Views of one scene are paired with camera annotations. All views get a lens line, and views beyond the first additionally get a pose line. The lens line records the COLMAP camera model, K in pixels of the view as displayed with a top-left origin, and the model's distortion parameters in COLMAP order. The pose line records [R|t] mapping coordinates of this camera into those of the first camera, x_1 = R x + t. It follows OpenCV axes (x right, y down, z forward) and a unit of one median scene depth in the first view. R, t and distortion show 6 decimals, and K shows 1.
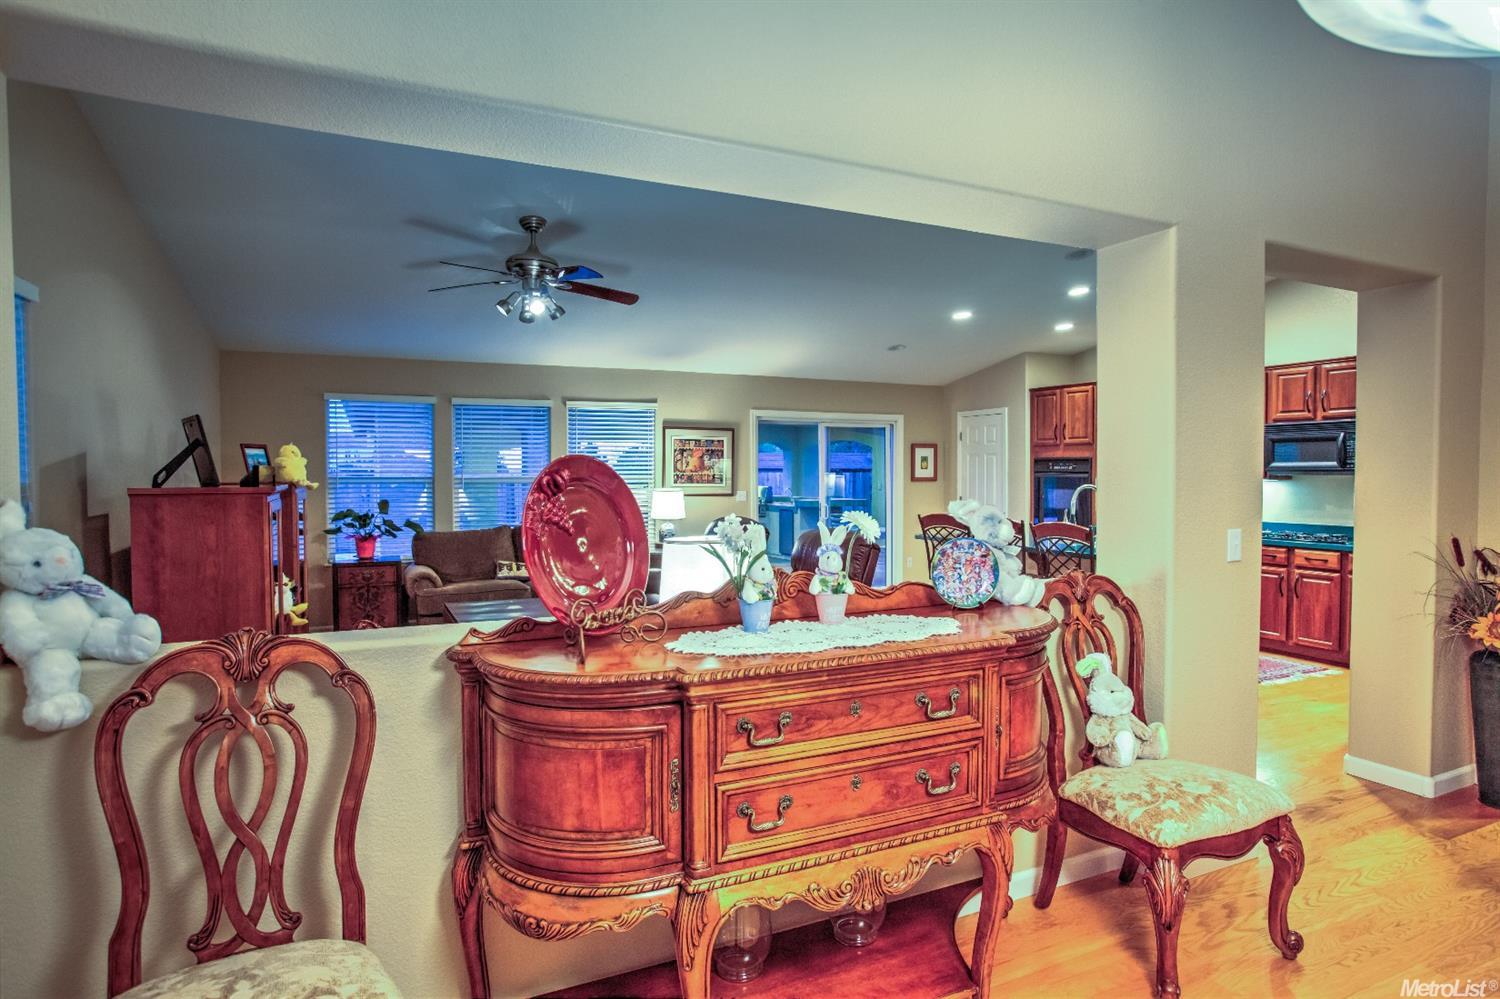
lens RADIAL K [[833.6, 0, 750.5], [0, 833.6, 494.9], [0, 0, 1]] dist [-0.008328, 0.000296]
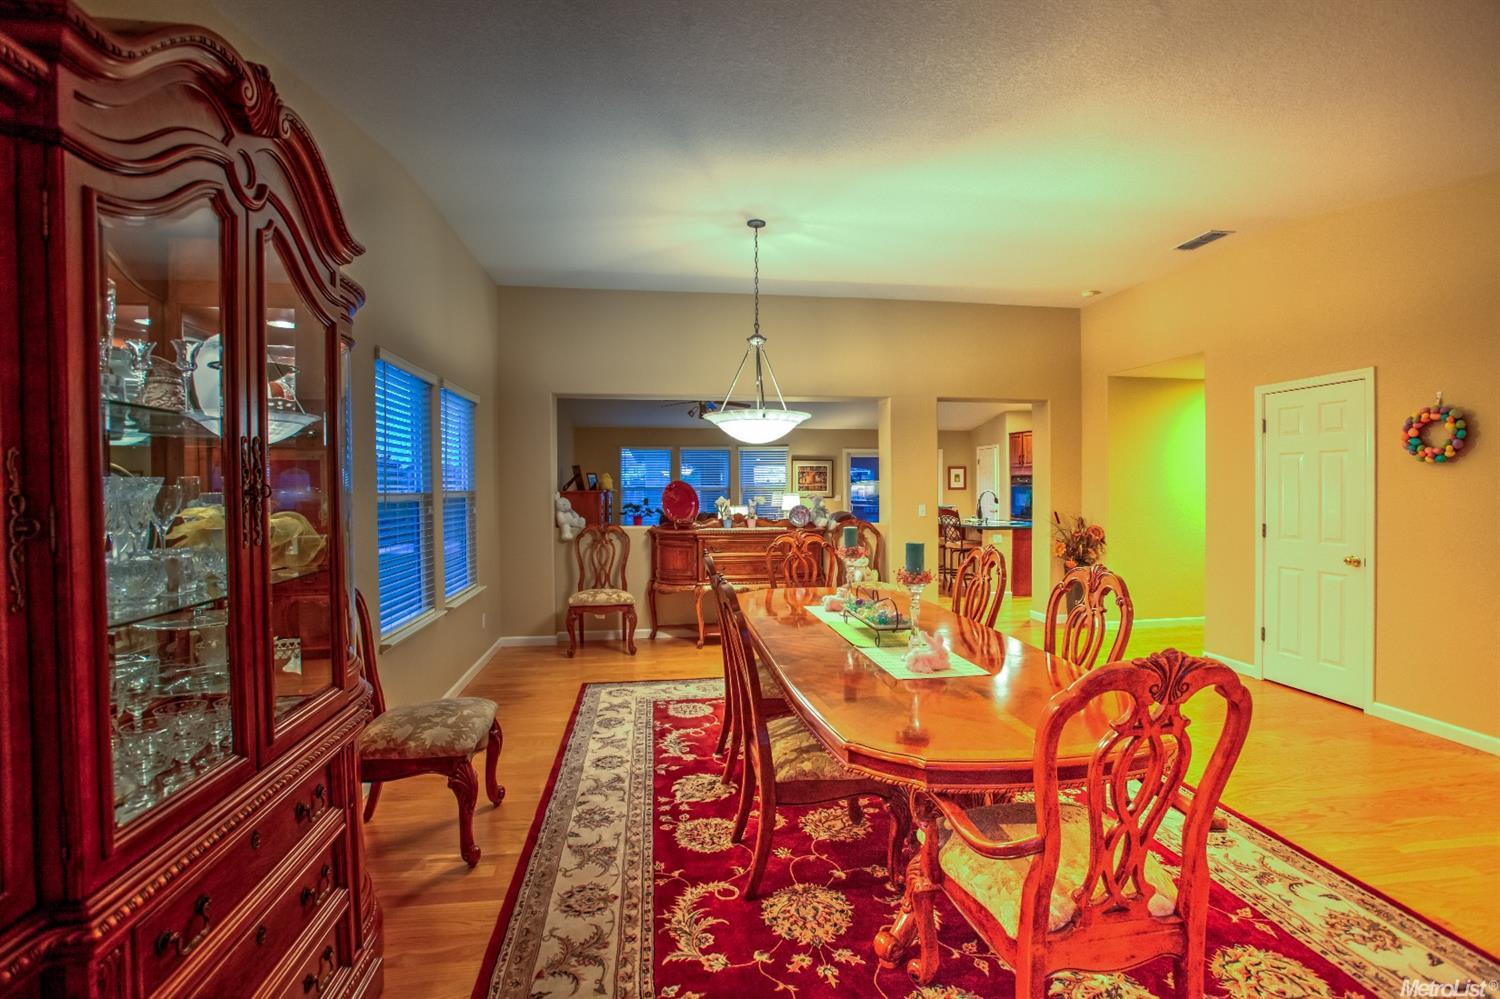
lens RADIAL K [[682.8, 0, 748.8], [0, 682.8, 500.7], [0, 0, 1]] dist [-0.000020, -0.000032]
pose [[0.959149, 0.002693, -0.282889, 0.516786], [-0.003778, 0.999987, -0.003290, 0.028567], [0.282877, 0.004225, 0.959147, -1.006794]]
